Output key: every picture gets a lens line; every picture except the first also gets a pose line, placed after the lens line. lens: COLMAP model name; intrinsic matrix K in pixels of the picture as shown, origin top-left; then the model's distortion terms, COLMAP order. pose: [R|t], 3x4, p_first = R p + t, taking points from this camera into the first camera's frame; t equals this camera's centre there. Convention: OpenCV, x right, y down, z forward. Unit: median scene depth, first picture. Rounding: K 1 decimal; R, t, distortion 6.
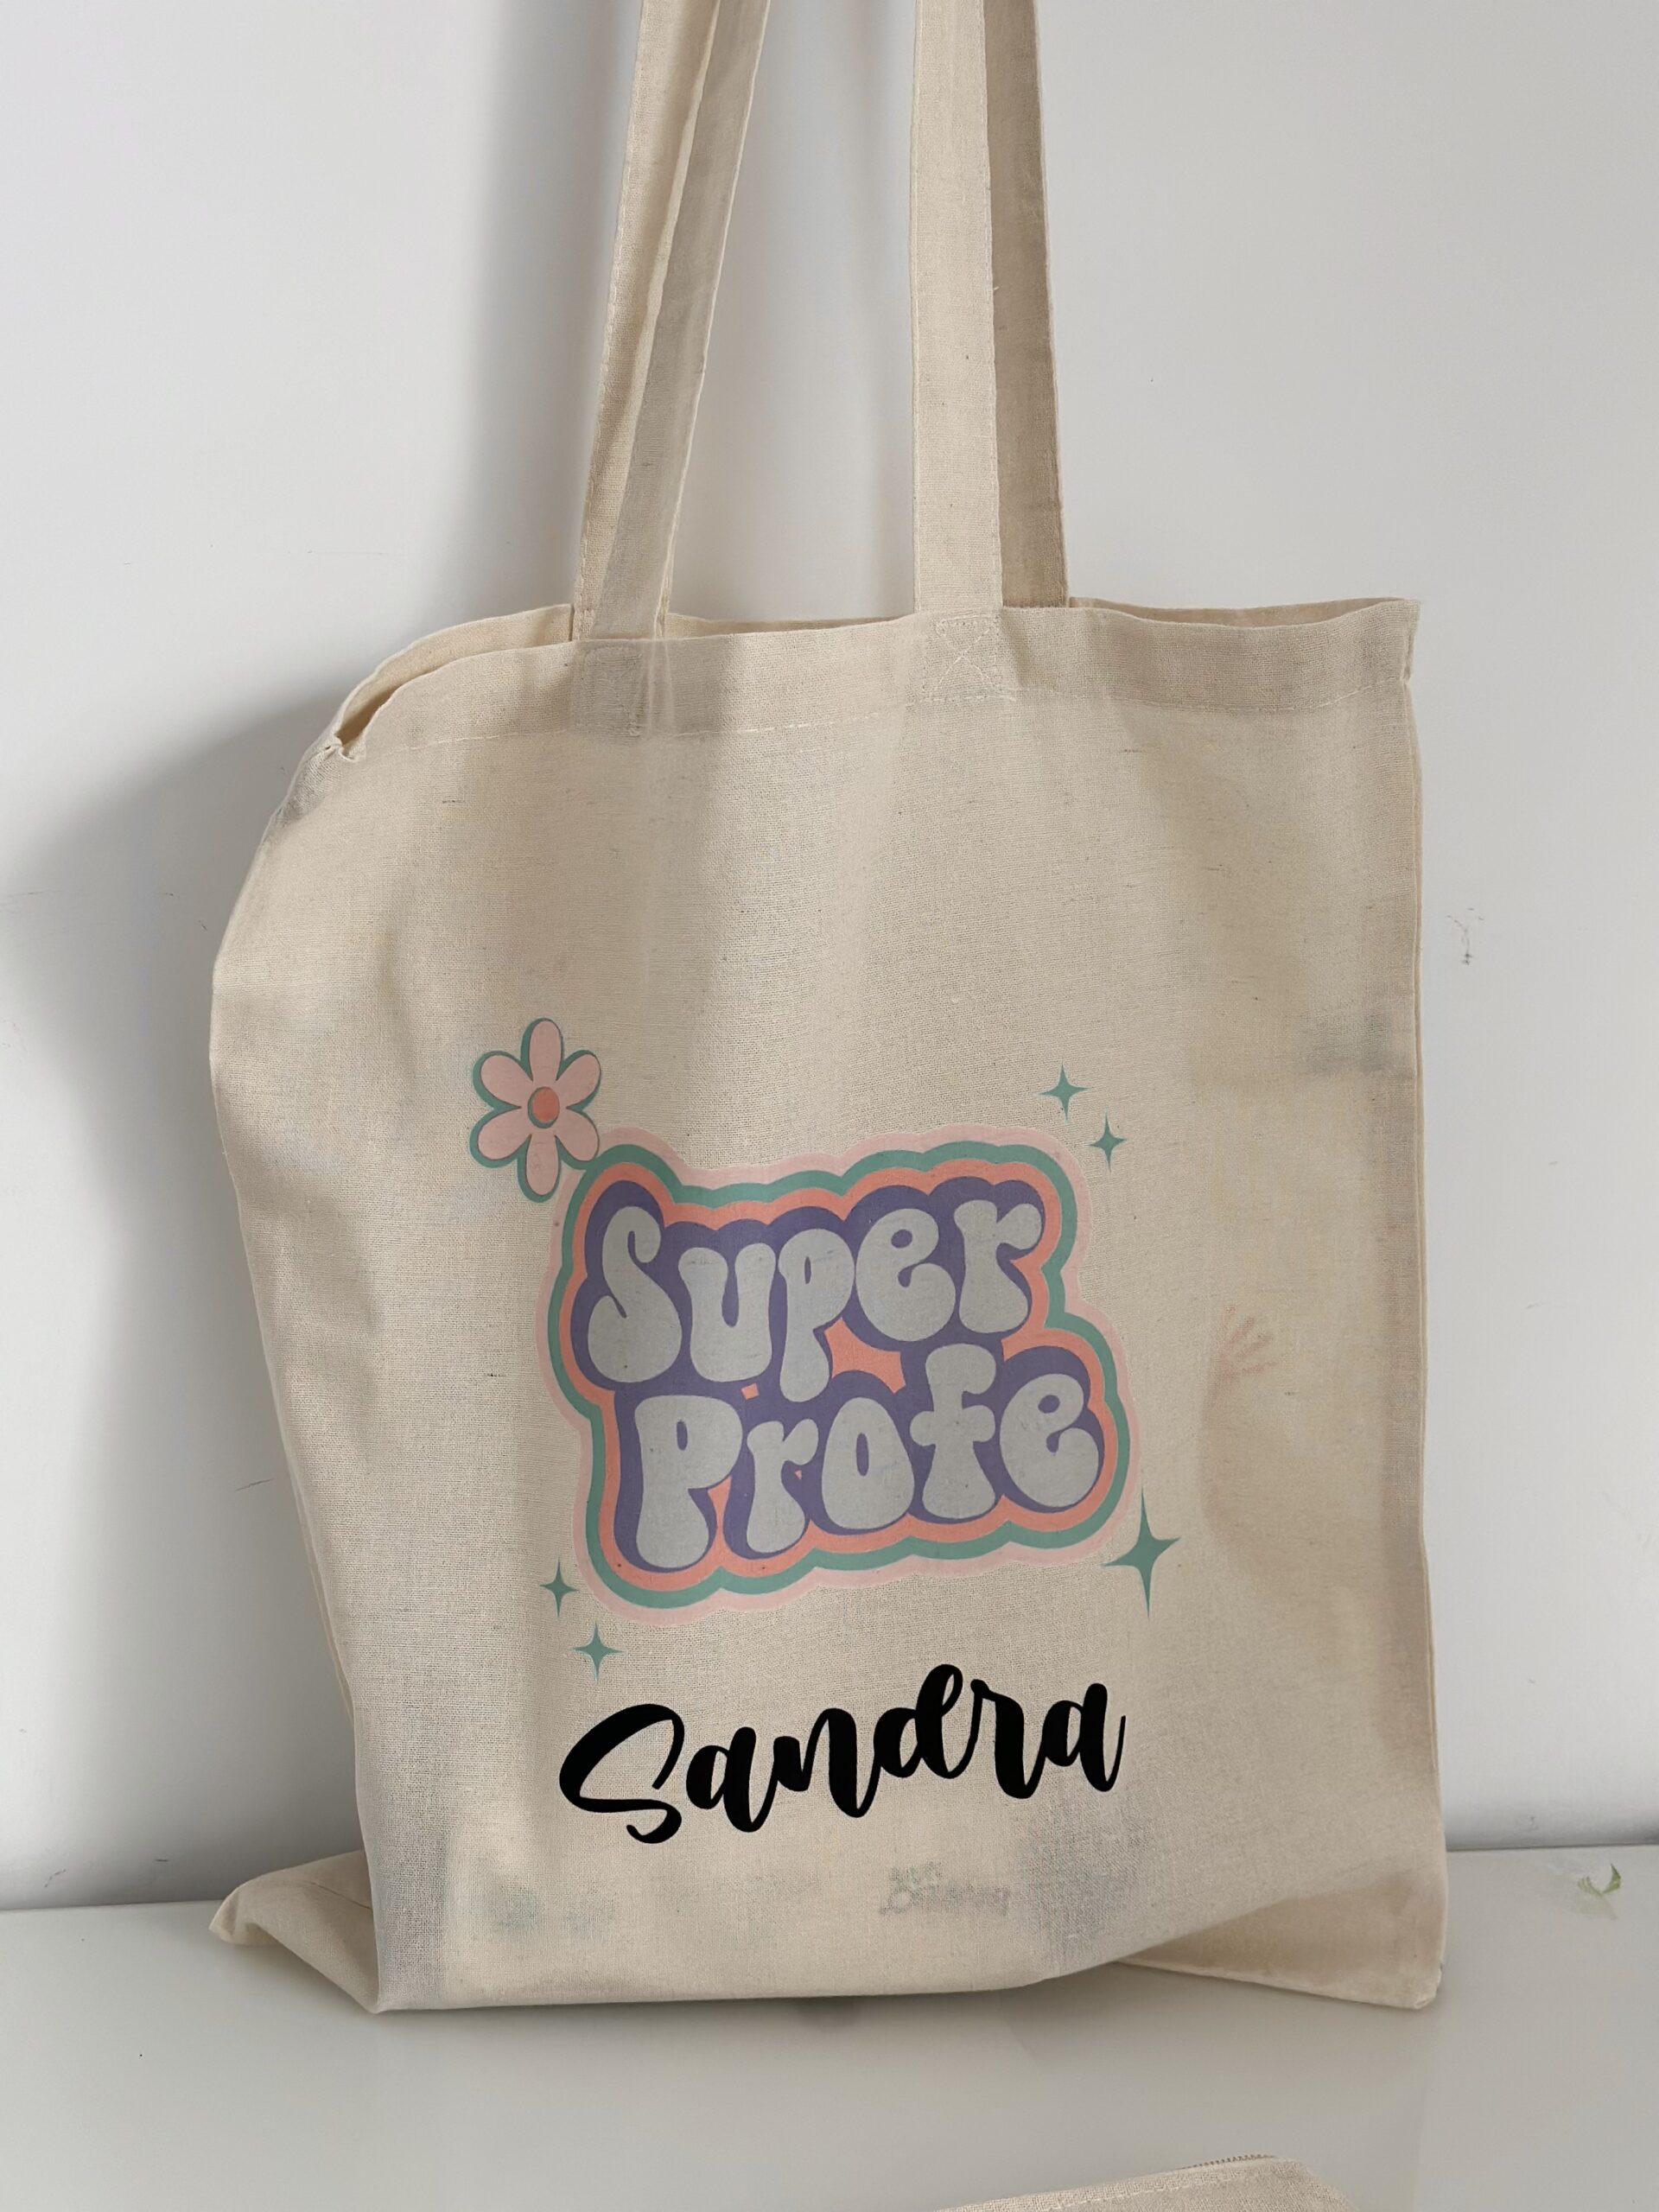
lens RADIAL K [[3088.9, 0, 747.5], [0, 3088.9, 1108.1], [0, 0, 1]] dist [0.070711, -0.004117]
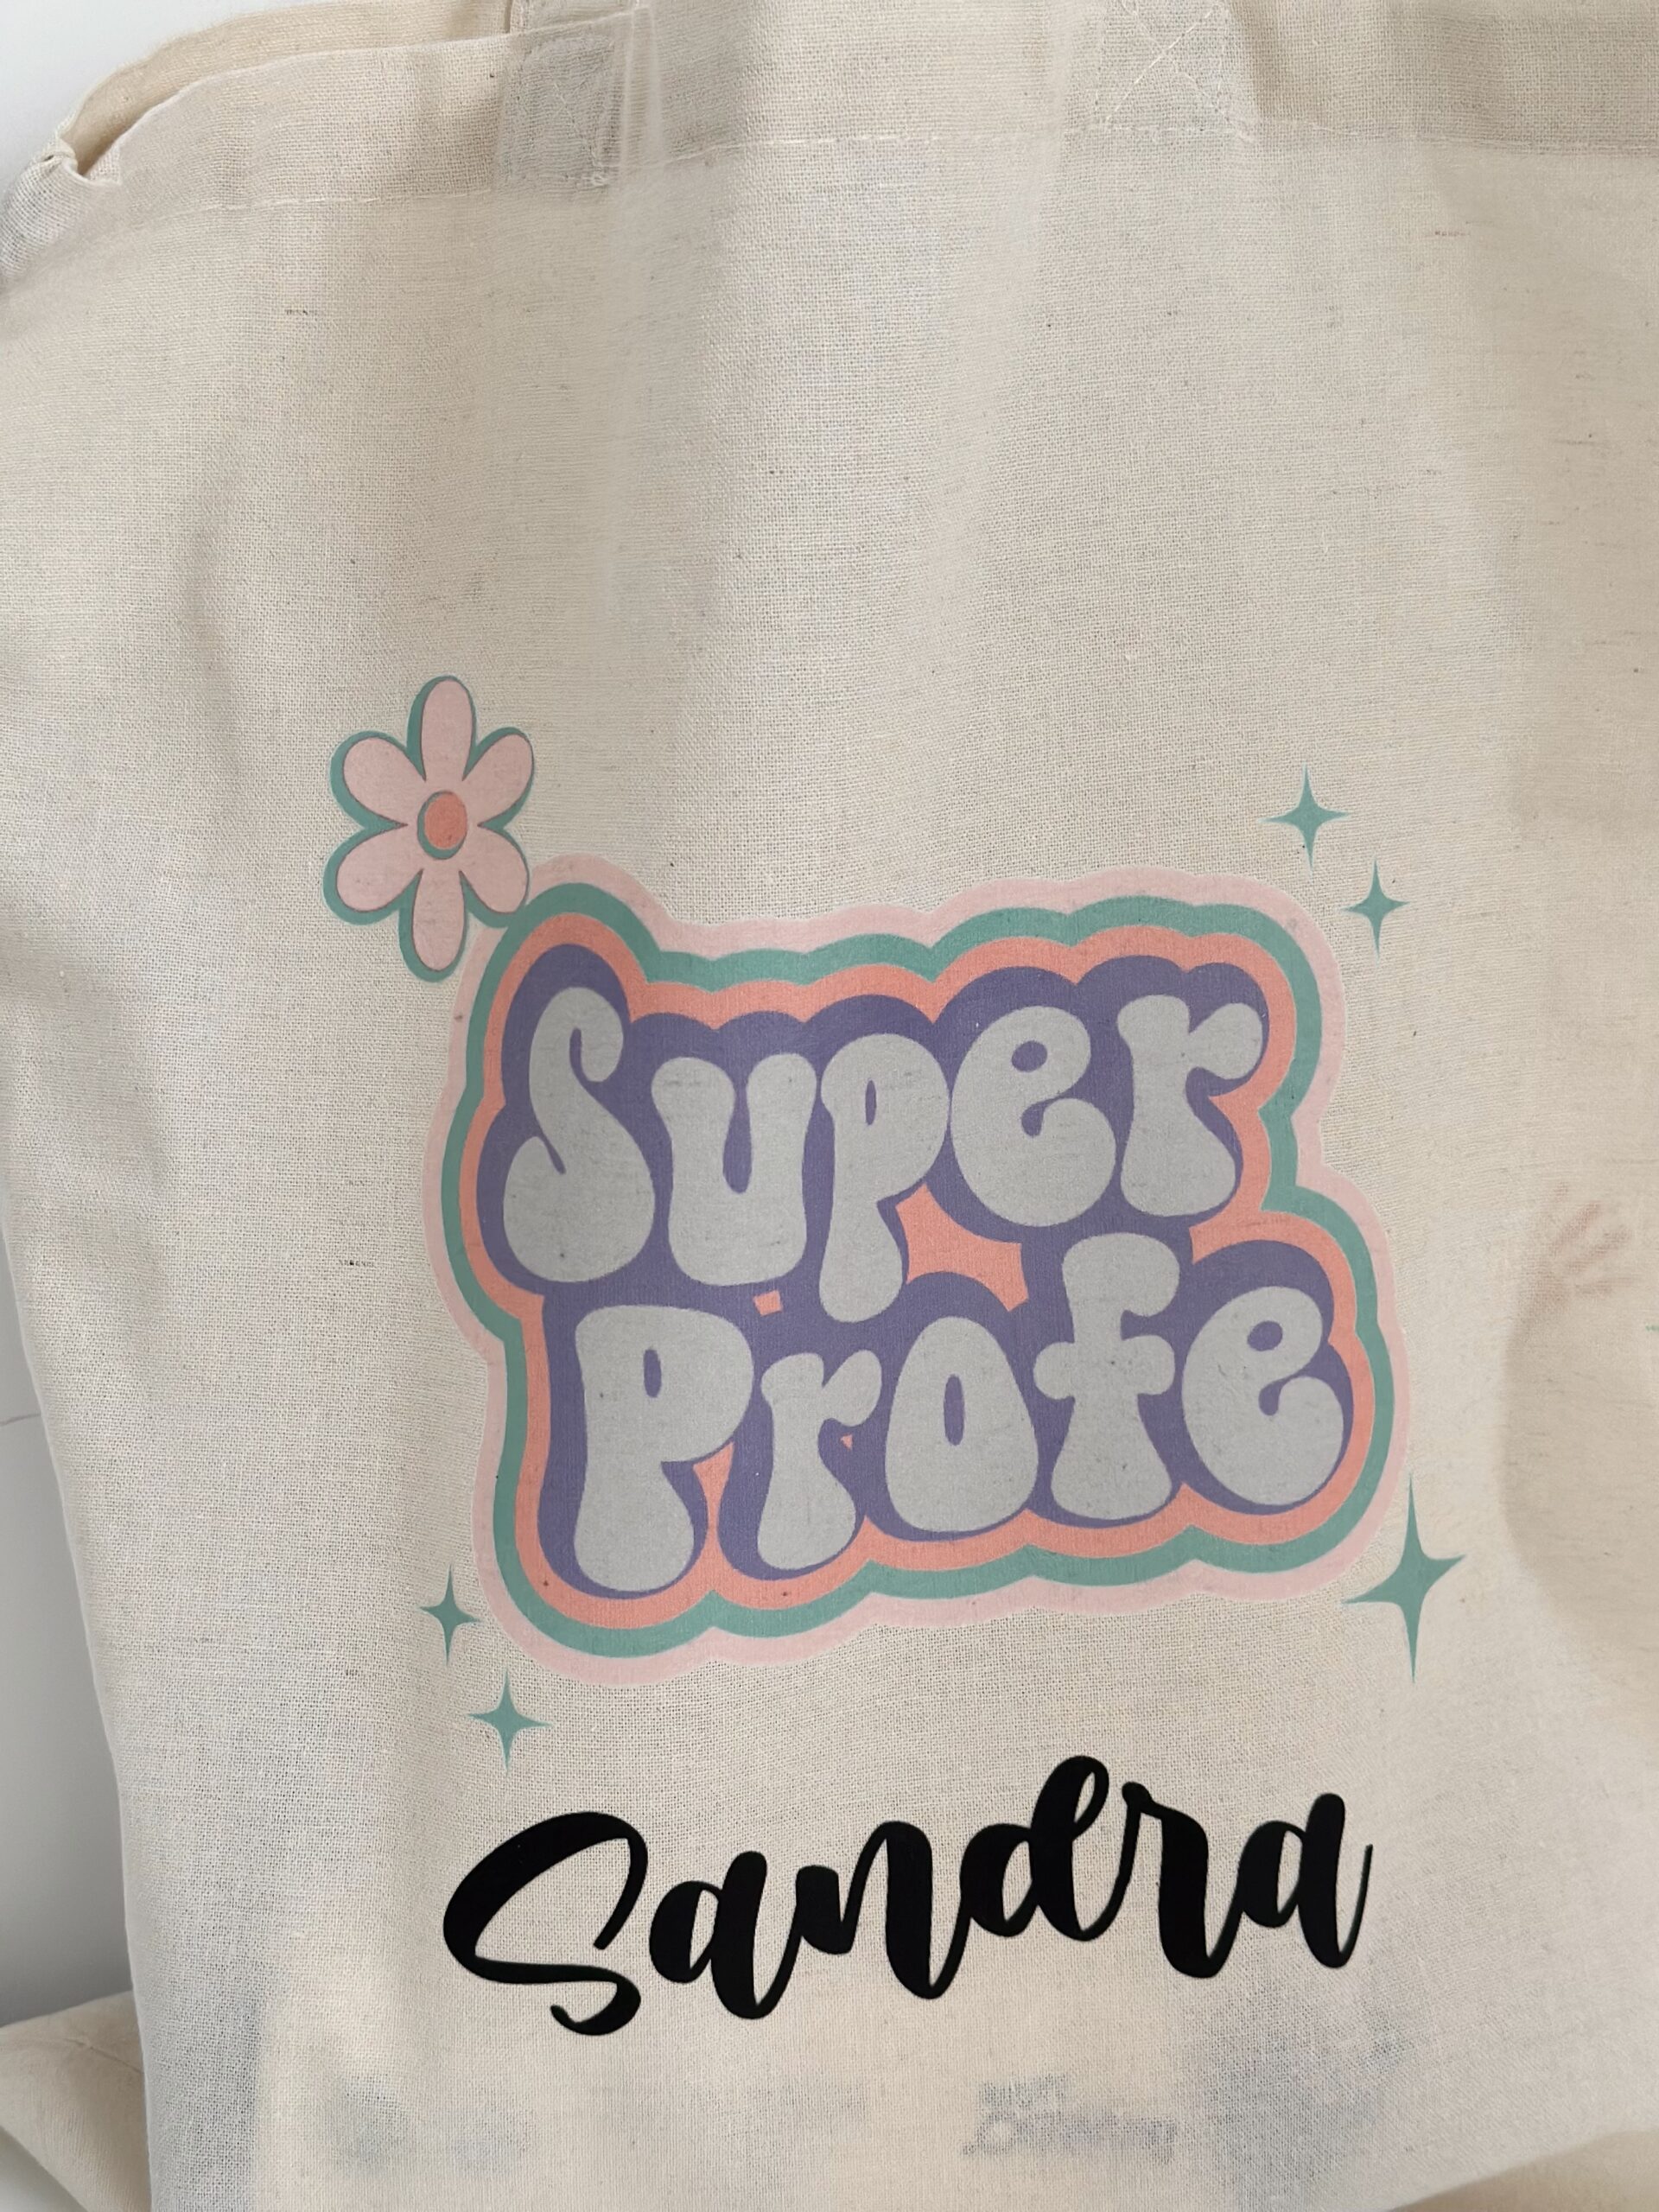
lens RADIAL K [[3088.9, 0, 747.5], [0, 3088.9, 1108.1], [0, 0, 1]] dist [0.070711, -0.004117]
pose [[0.999176, 0.025788, -0.031329, 0.014162], [-0.024649, 0.999040, 0.036216, 0.031902], [0.032233, -0.035413, 0.998853, 0.395803]]
